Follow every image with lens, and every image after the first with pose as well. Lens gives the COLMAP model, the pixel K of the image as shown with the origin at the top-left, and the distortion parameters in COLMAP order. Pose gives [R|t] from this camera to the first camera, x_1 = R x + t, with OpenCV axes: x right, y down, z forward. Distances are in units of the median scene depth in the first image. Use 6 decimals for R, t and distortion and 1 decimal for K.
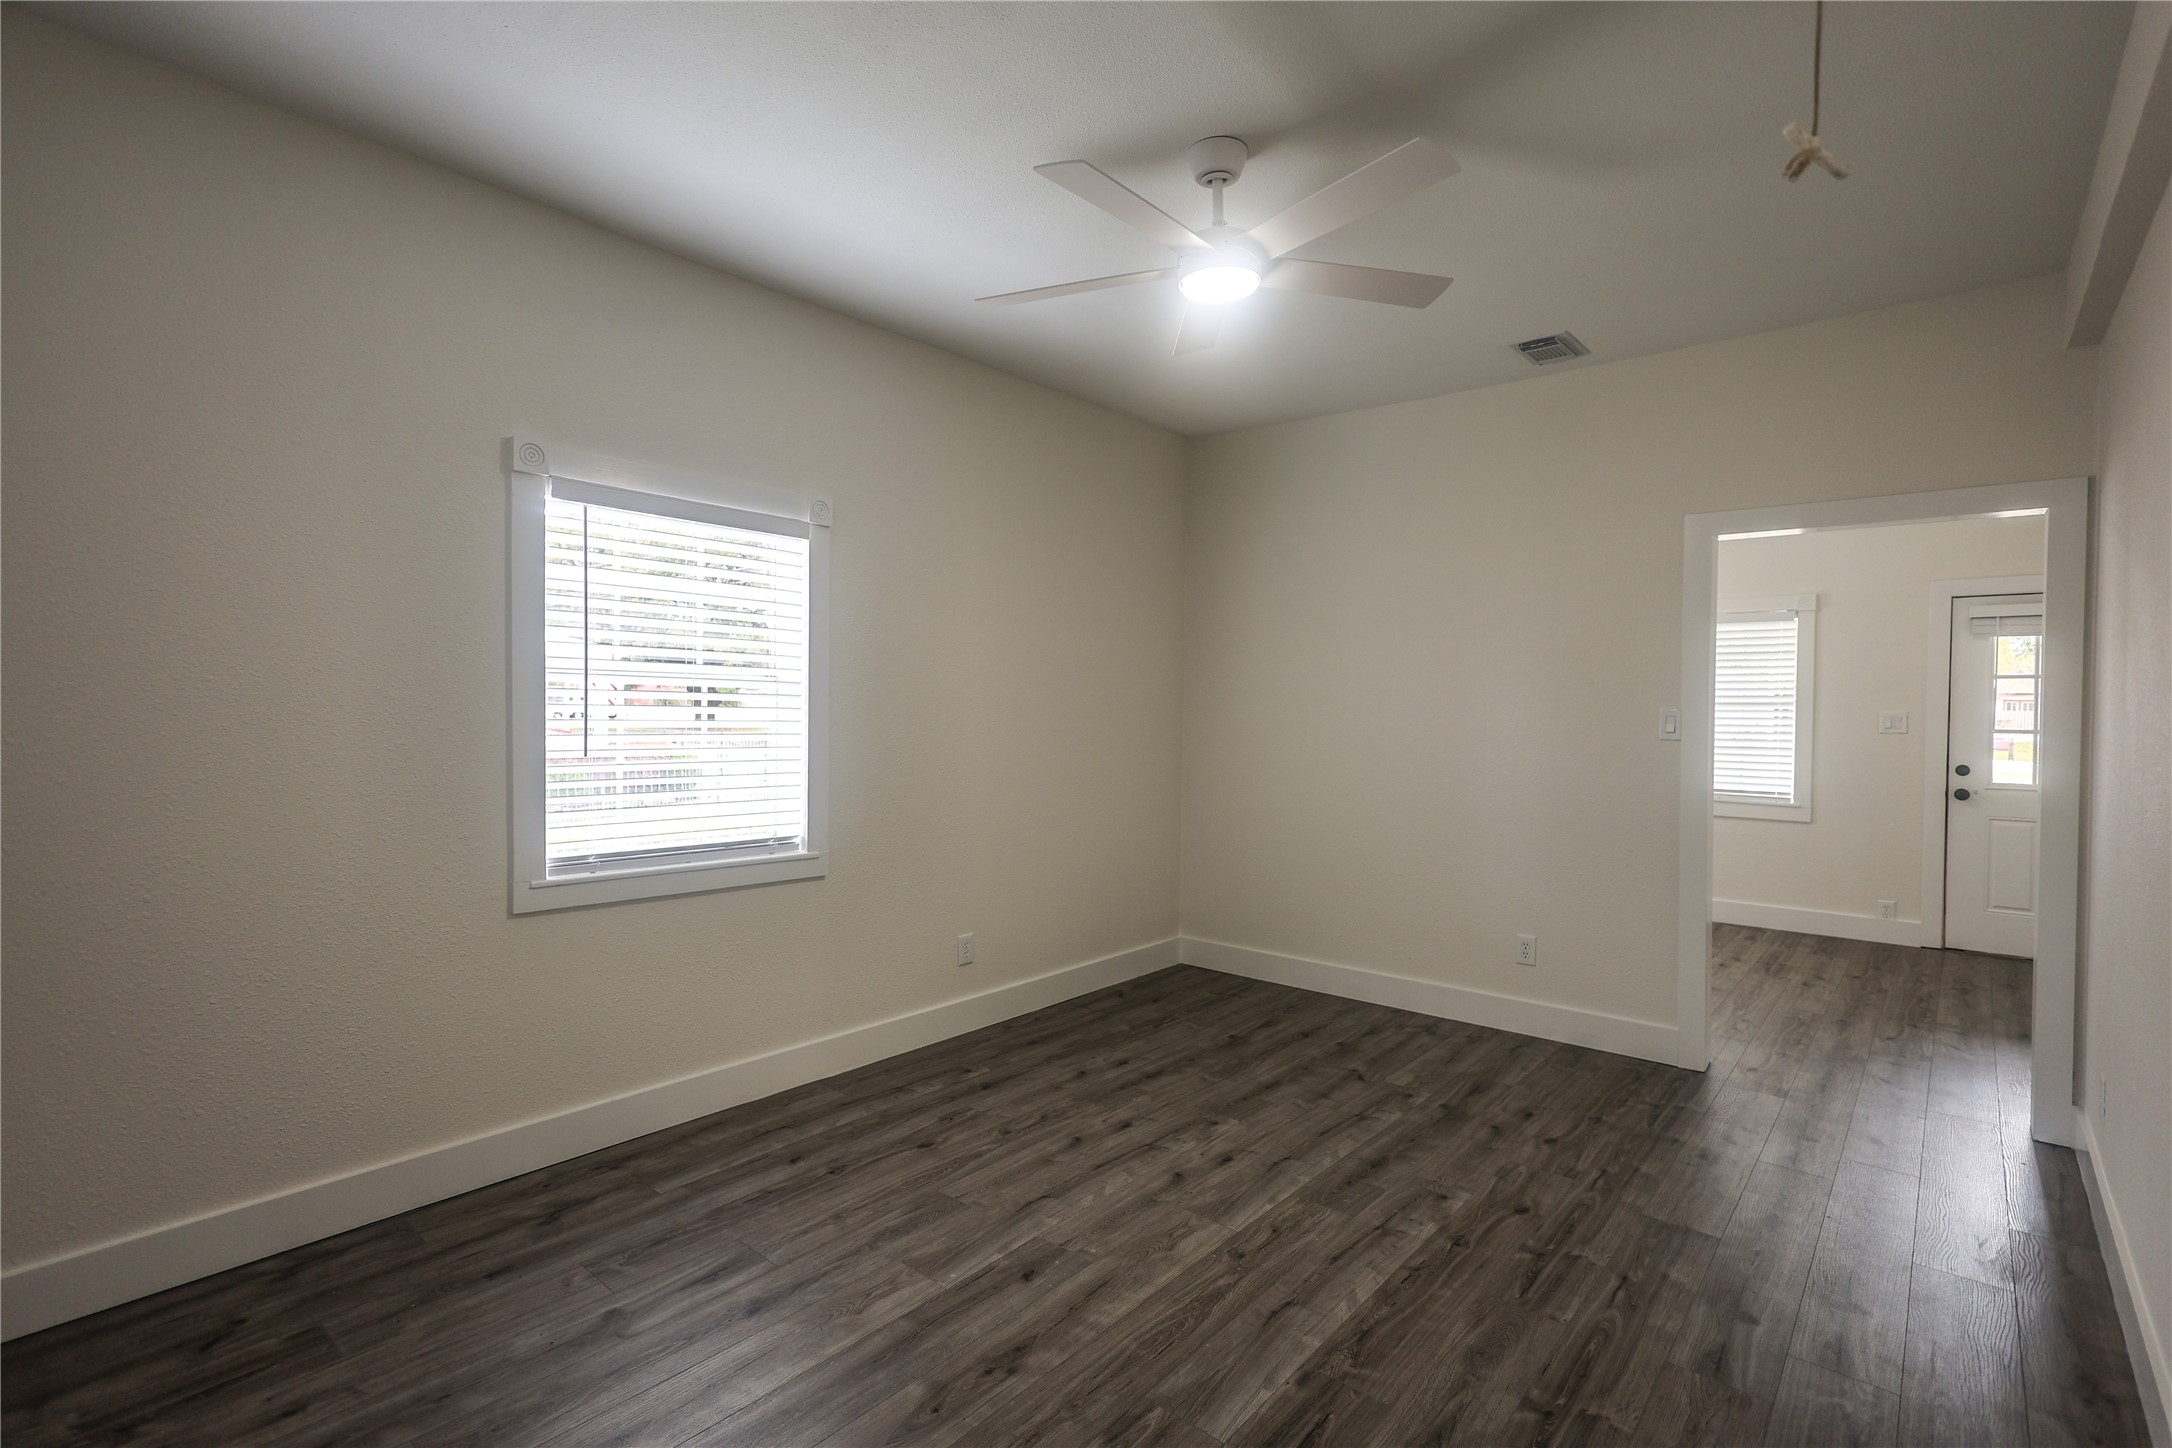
lens RADIAL K [[1004.6, 0, 1113.5], [0, 1004.6, 715.7], [0, 0, 1]] dist [0.002903, 0.000352]
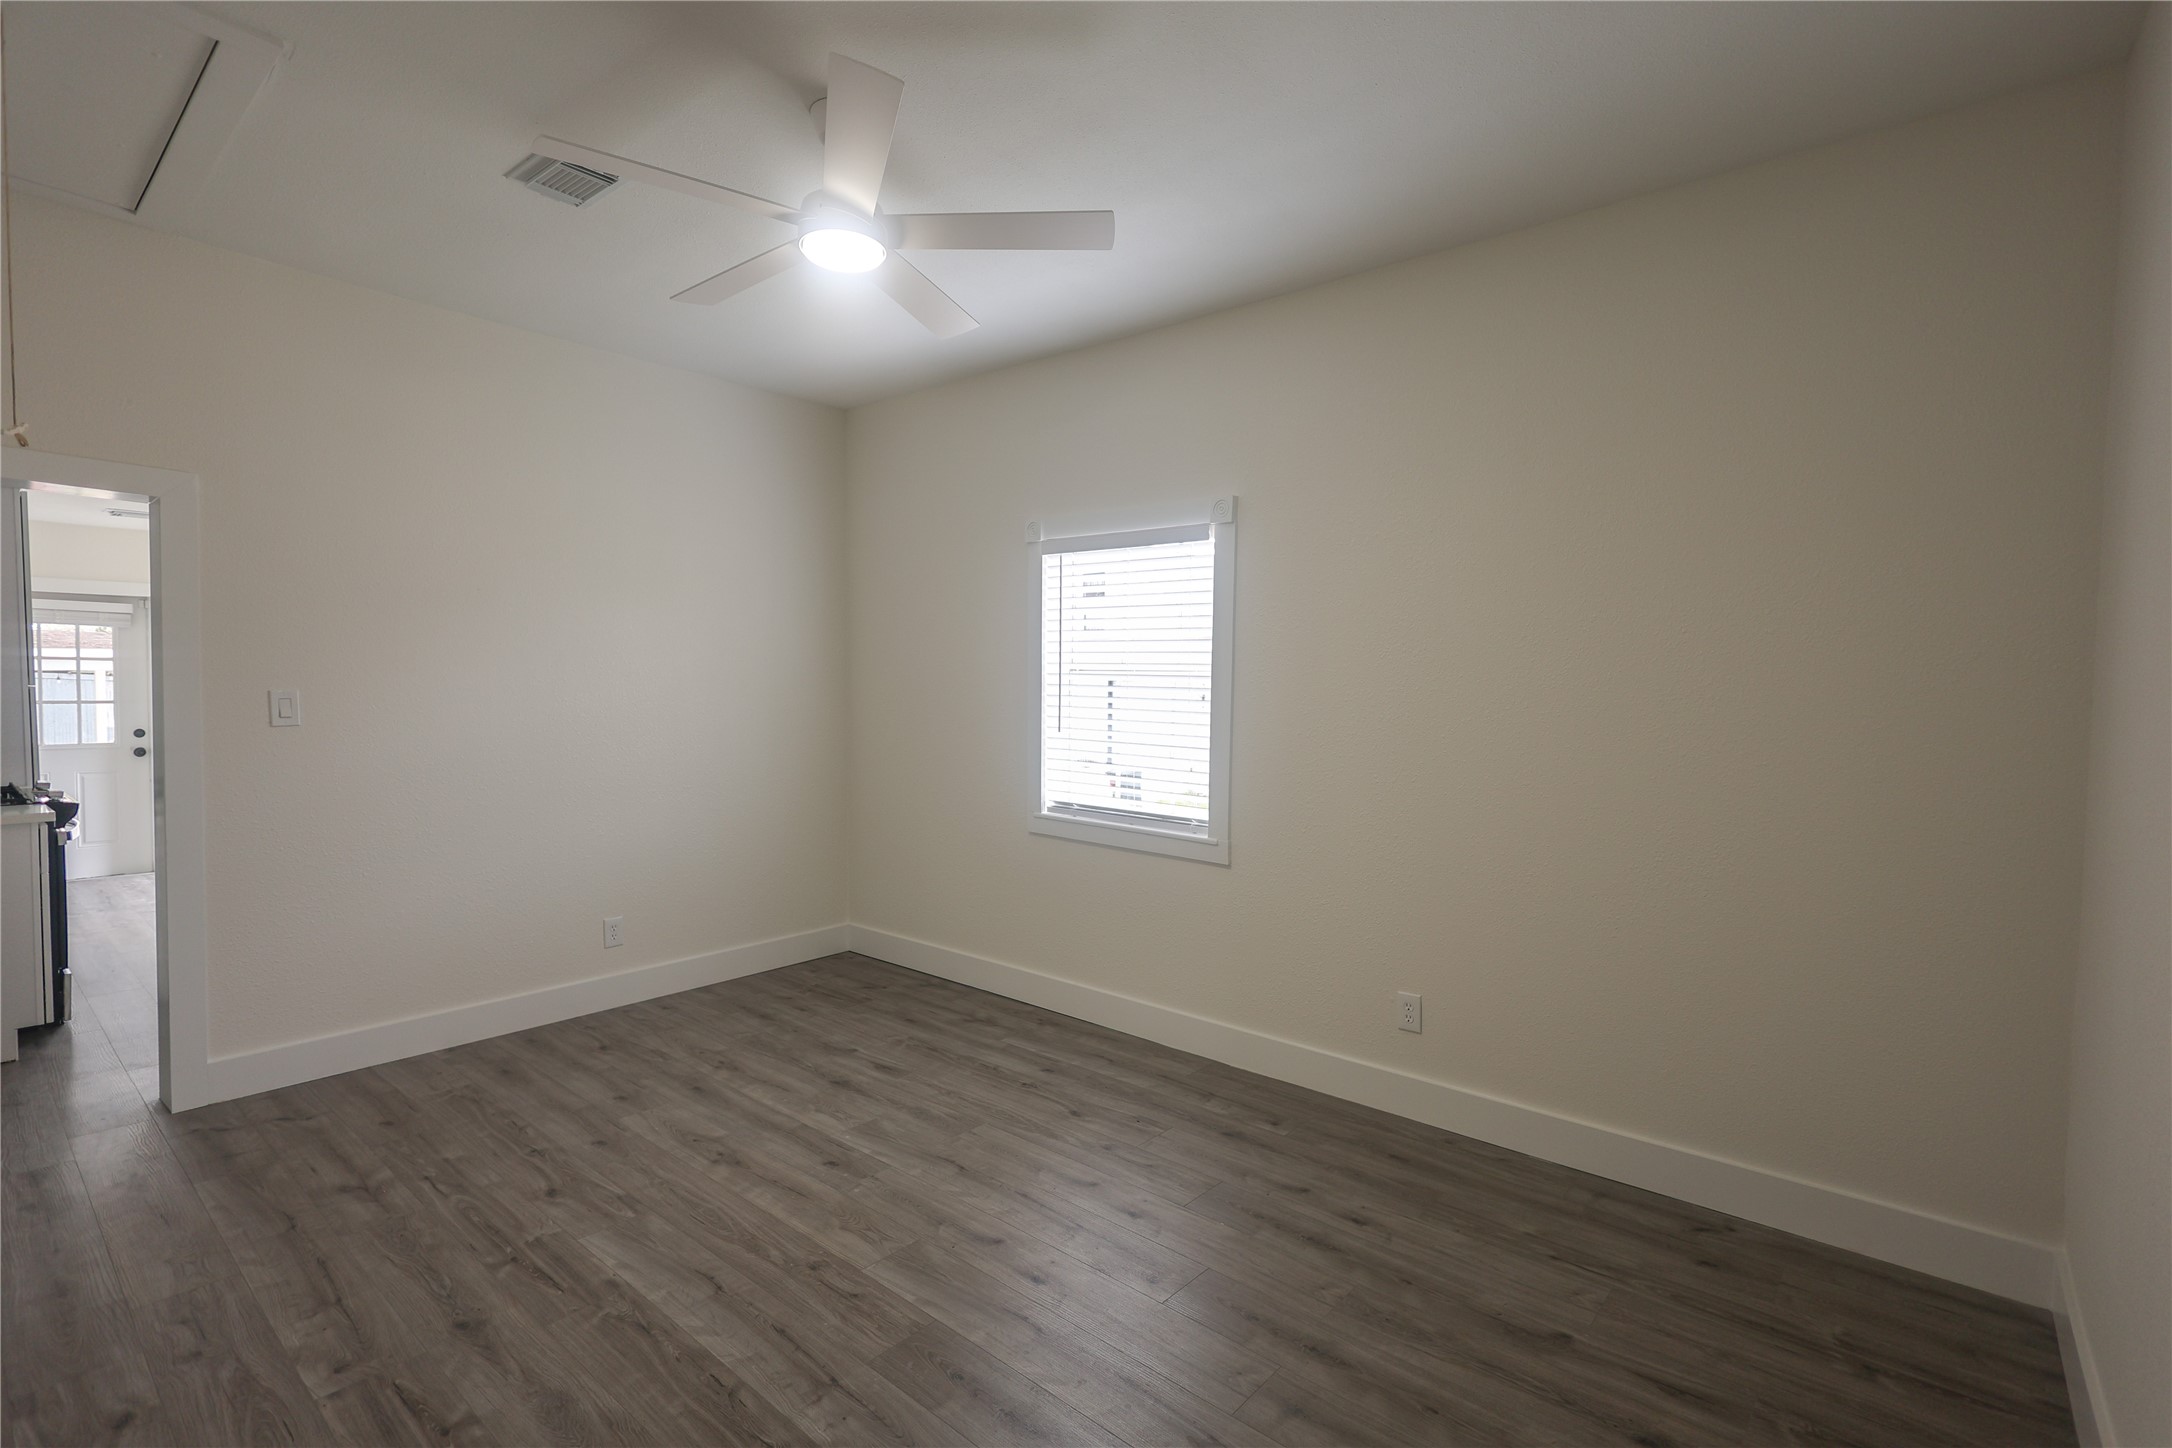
lens RADIAL K [[1004.6, 0, 1075.3], [0, 1004.6, 736.0], [0, 0, 1]] dist [0.002903, 0.000352]
pose [[-0.013337, 0.036505, -0.999244, 0.947424], [-0.027291, 0.998948, 0.036859, -0.006968], [0.999539, 0.027762, -0.012327, 1.116252]]
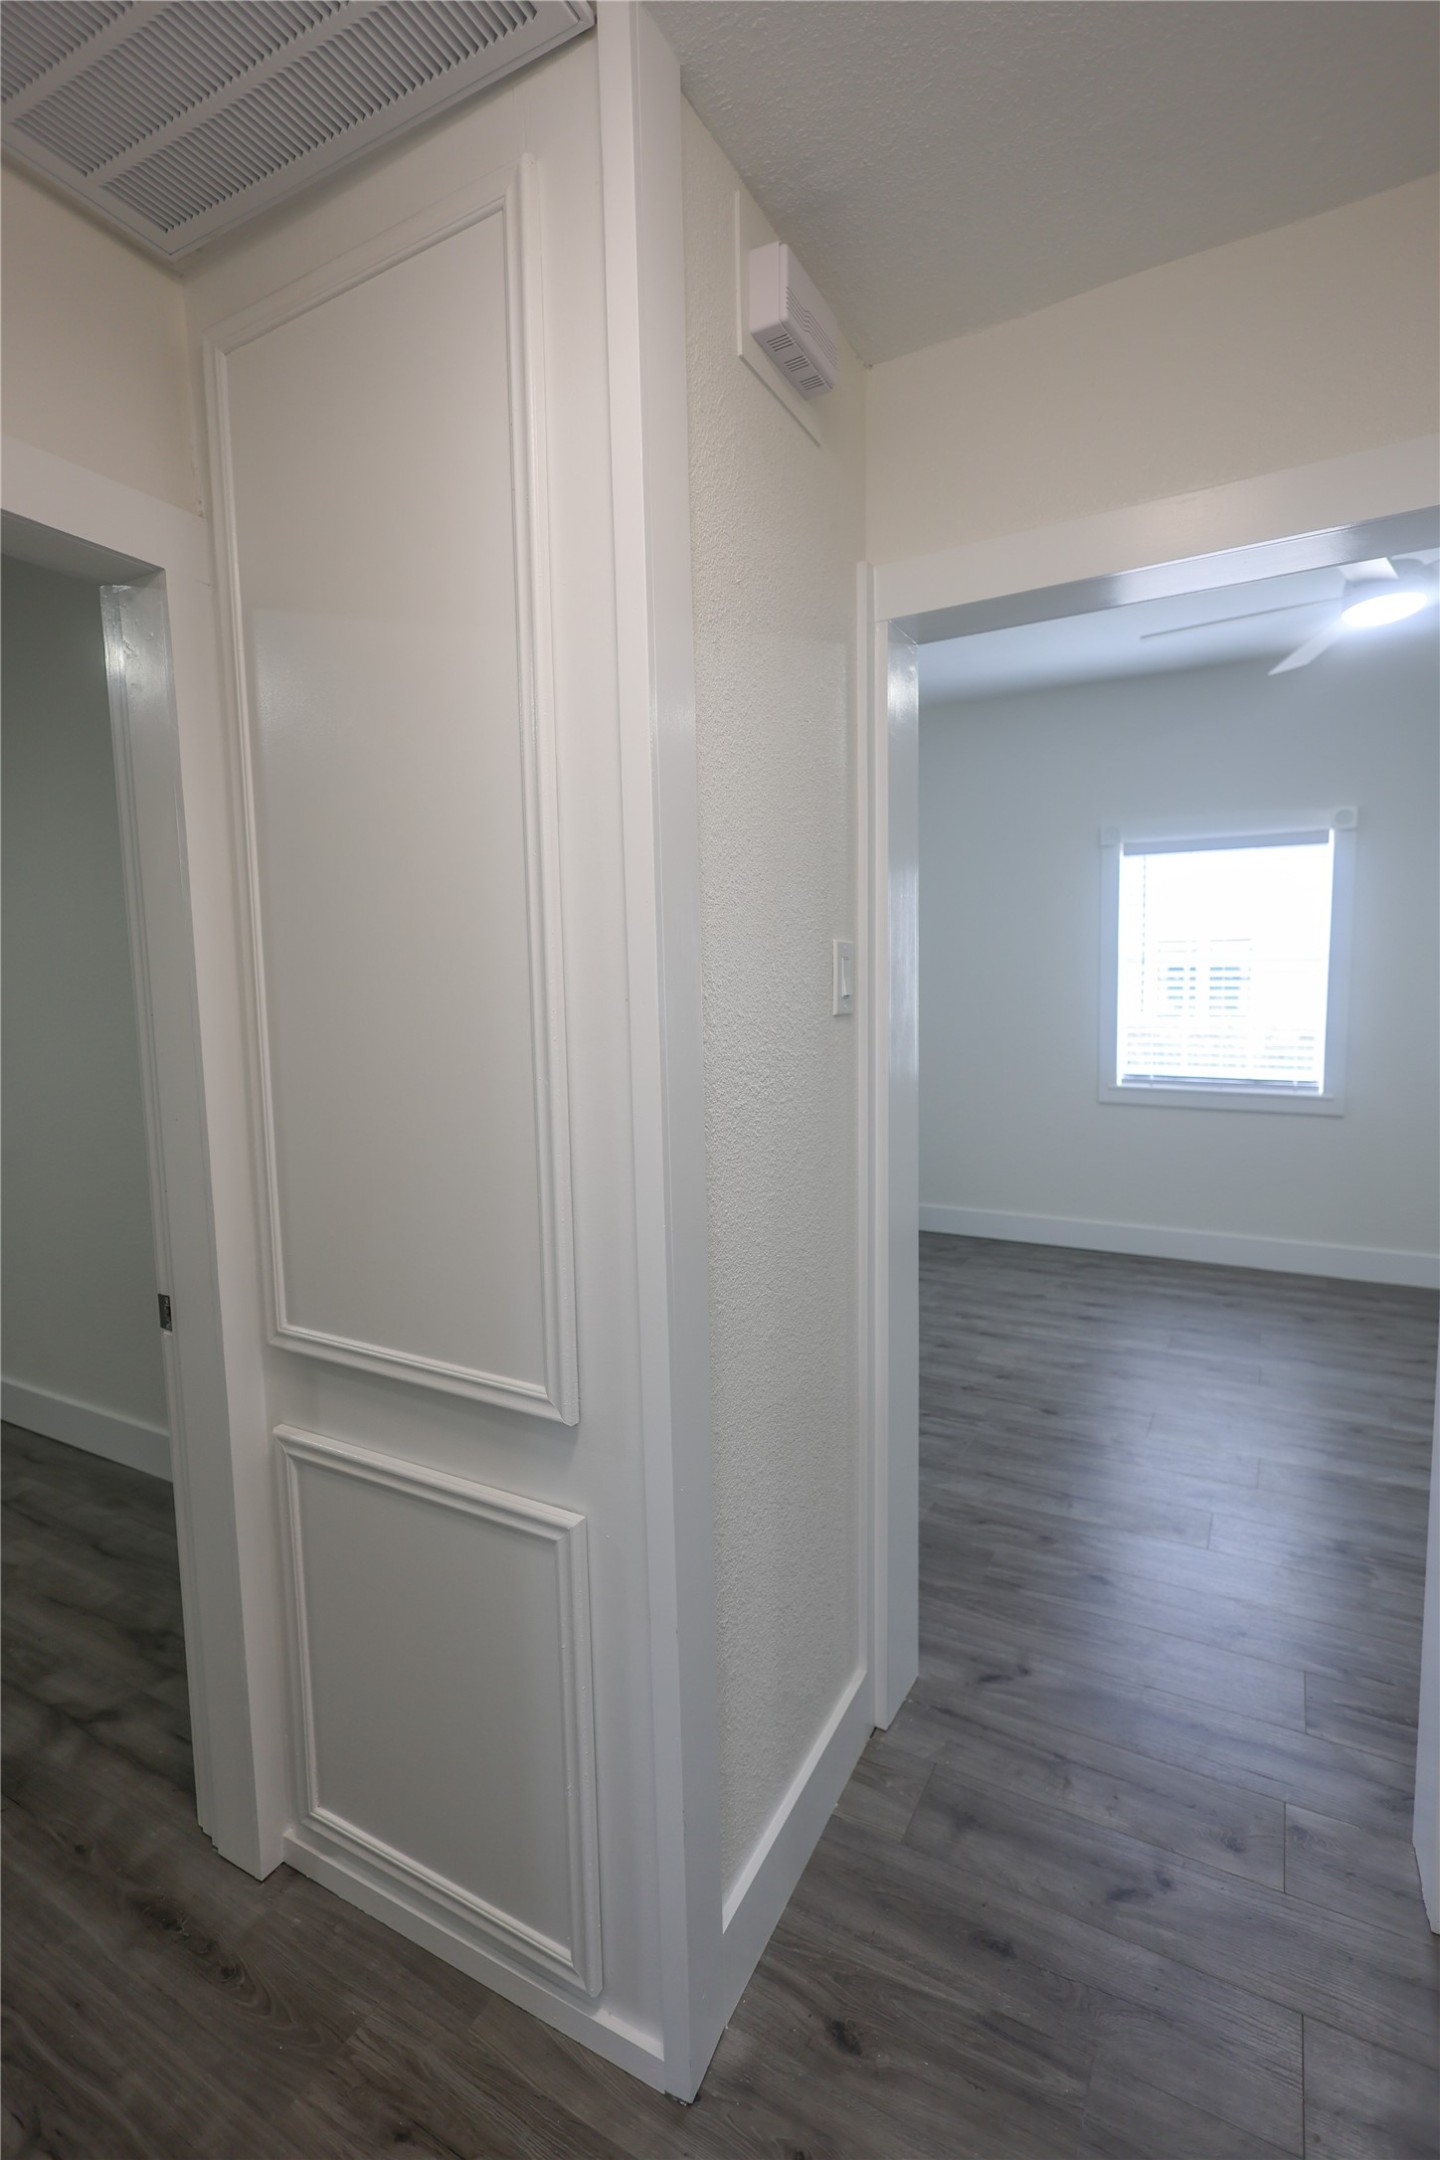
lens RADIAL K [[999.0, 0, 701.0], [0, 999.0, 1087.2], [0, 0, 1]] dist [0.002903, 0.000352]
pose [[0.168918, 0.087032, -0.981780, 1.016957], [0.009205, 0.995911, 0.089868, 0.009717], [0.985587, -0.024218, 0.167426, 0.029972]]
